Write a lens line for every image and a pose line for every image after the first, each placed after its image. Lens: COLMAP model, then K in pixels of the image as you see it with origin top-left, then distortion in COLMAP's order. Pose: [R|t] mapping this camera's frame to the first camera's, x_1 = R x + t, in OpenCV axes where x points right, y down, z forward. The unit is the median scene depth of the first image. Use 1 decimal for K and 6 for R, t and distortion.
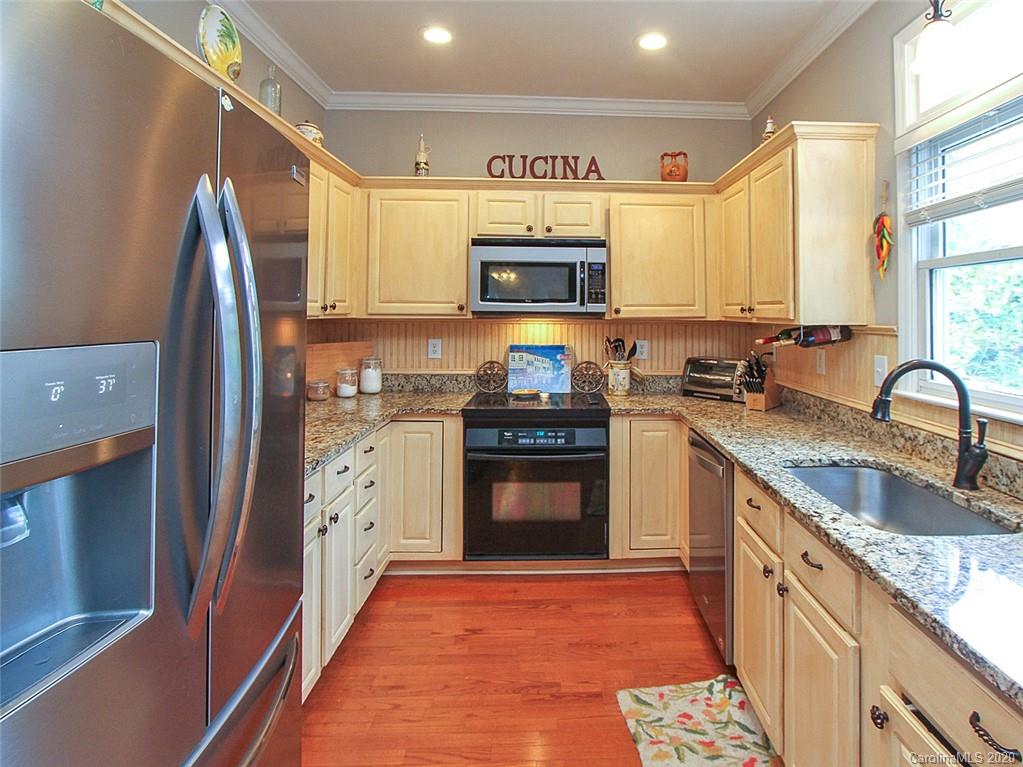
lens RADIAL K [[583.3, 0, 581.3], [0, 583.3, 295.1], [0, 0, 1]] dist [-0.023655, 0.006519]
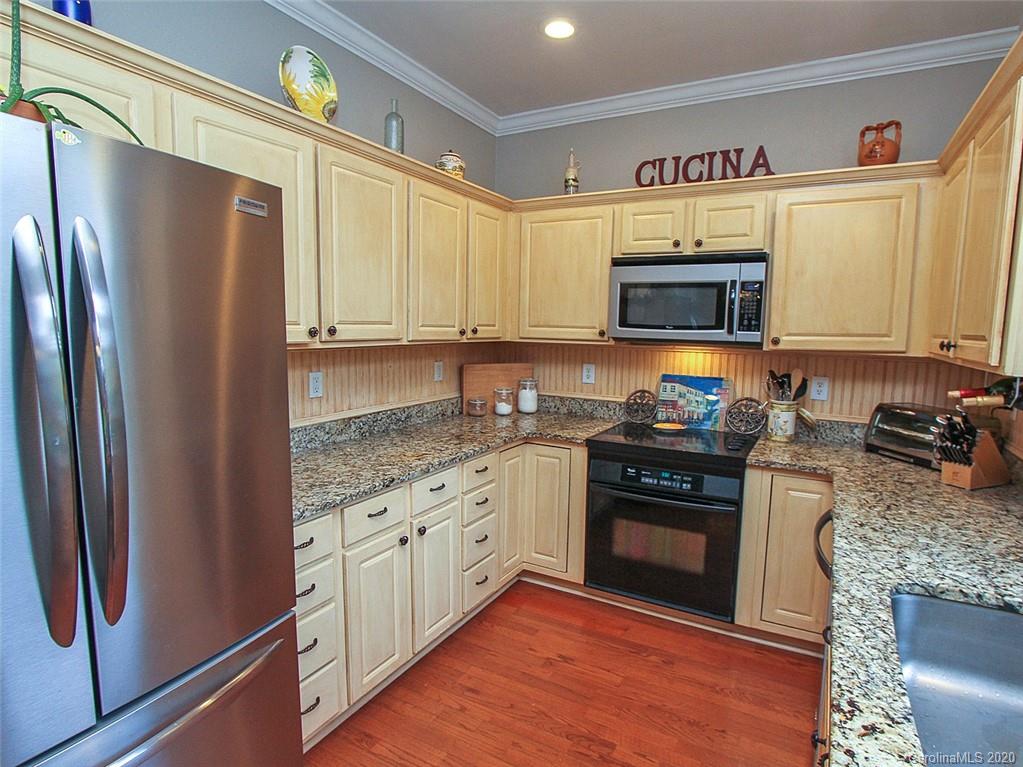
lens RADIAL K [[546.3, 0, 550.5], [0, 546.3, 397.1], [0, 0, 1]] dist [-0.020854, 0.001098]
pose [[0.862992, 0.076174, -0.499442, 0.189721], [0.000796, 0.988362, 0.152119, -0.012079], [0.505217, -0.131675, 0.852888, 0.195535]]
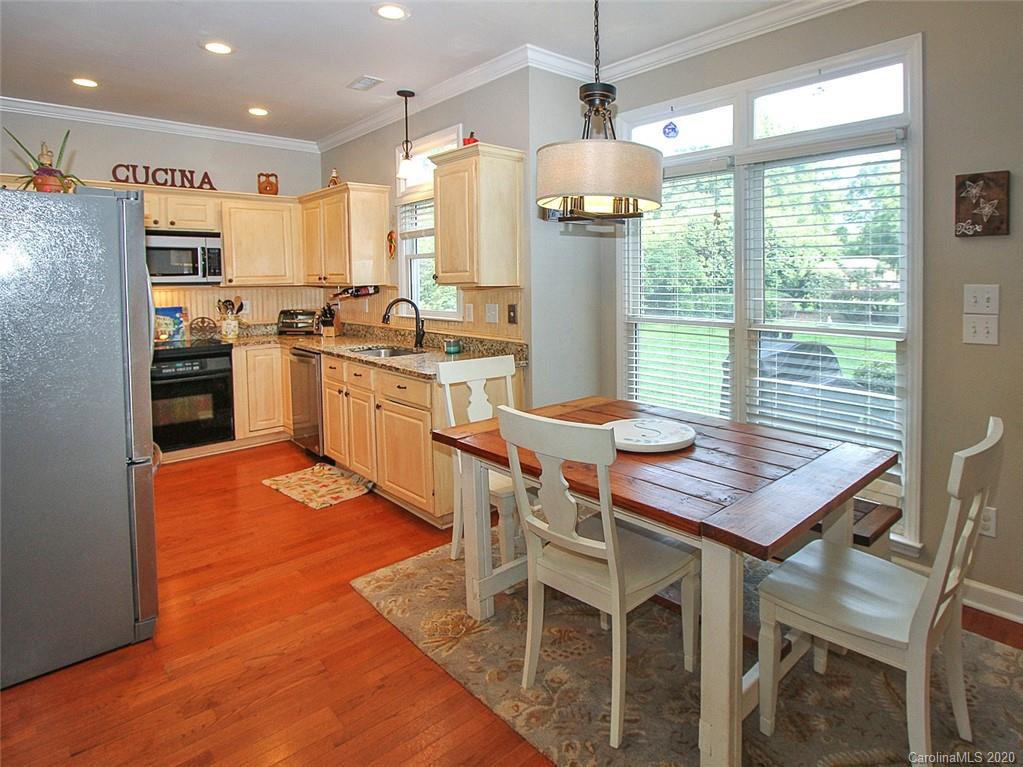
lens RADIAL K [[583.3, 0, 581.3], [0, 583.3, 295.1], [0, 0, 1]] dist [-0.023655, 0.006519]
pose [[0.749908, -0.037886, 0.660456, -0.263433], [-0.001693, 0.998246, 0.059185, -0.026927], [-0.661540, -0.045501, 0.748529, -0.754341]]
